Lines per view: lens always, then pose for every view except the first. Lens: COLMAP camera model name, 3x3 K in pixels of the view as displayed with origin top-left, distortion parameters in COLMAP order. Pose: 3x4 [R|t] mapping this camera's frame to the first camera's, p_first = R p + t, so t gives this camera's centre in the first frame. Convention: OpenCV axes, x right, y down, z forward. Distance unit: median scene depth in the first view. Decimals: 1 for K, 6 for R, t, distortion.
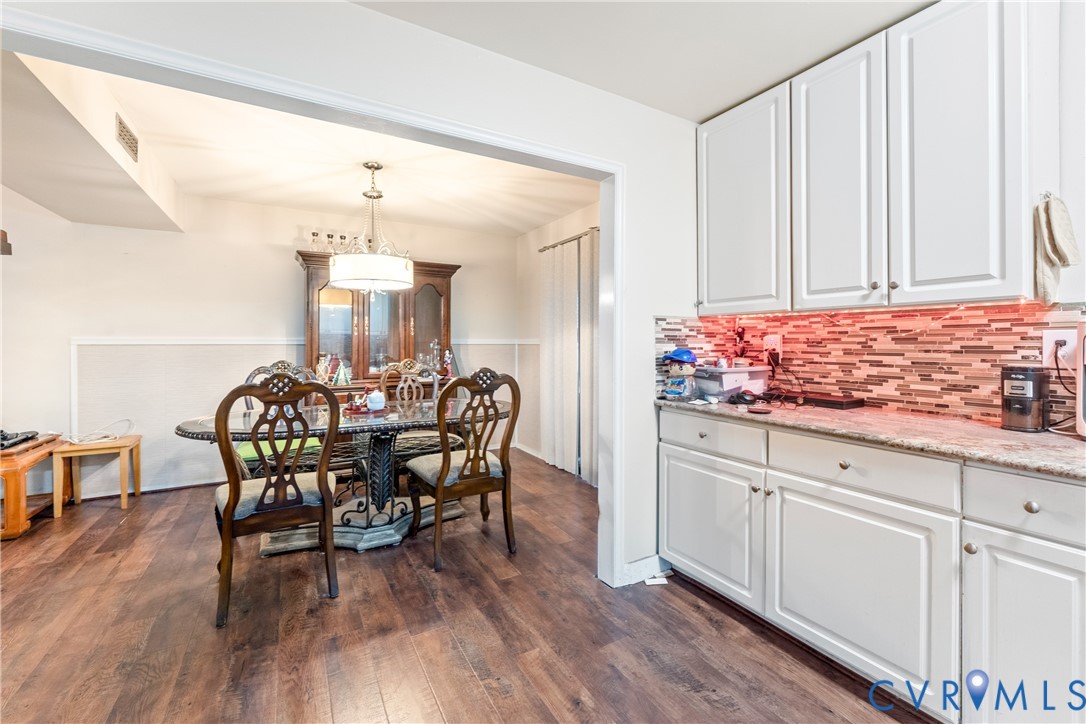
lens RADIAL K [[450.2, 0, 543.0], [0, 450.2, 362.0], [0, 0, 1]] dist [-0.000002, 0.000014]
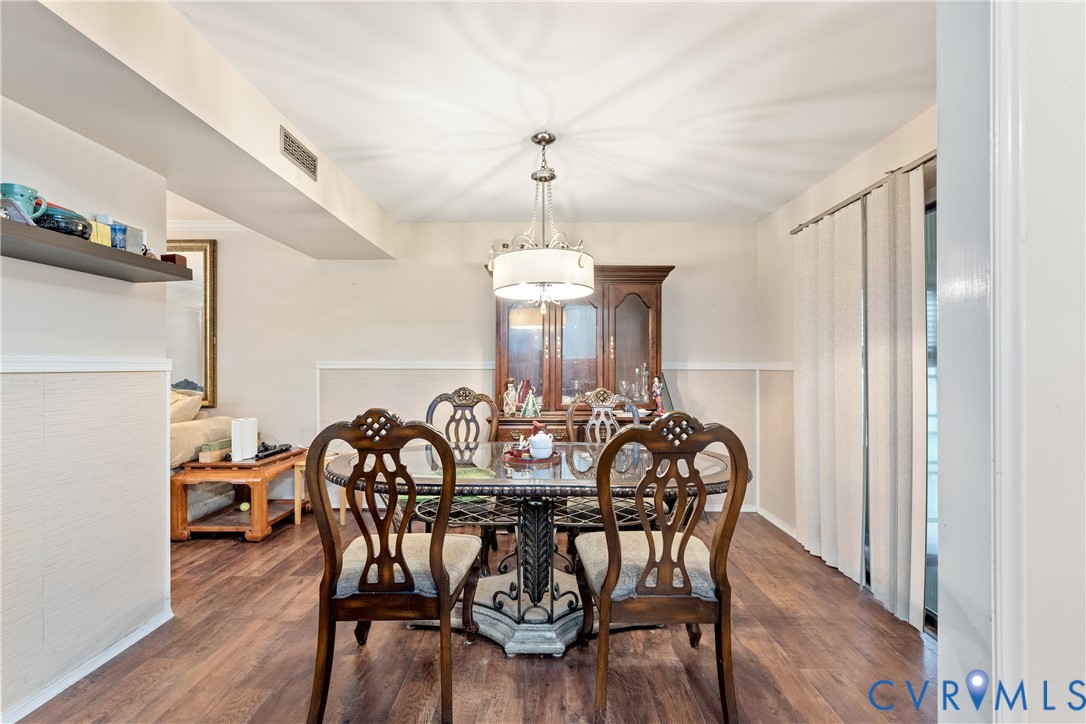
lens RADIAL K [[460.5, 0, 543.0], [0, 460.5, 362.0], [0, 0, 1]] dist [-0.000926, -0.000174]
pose [[0.870911, -0.003591, -0.491427, 0.007957], [-0.022906, 0.998590, -0.047890, -0.015122], [0.490906, 0.052964, 0.869601, 0.325001]]
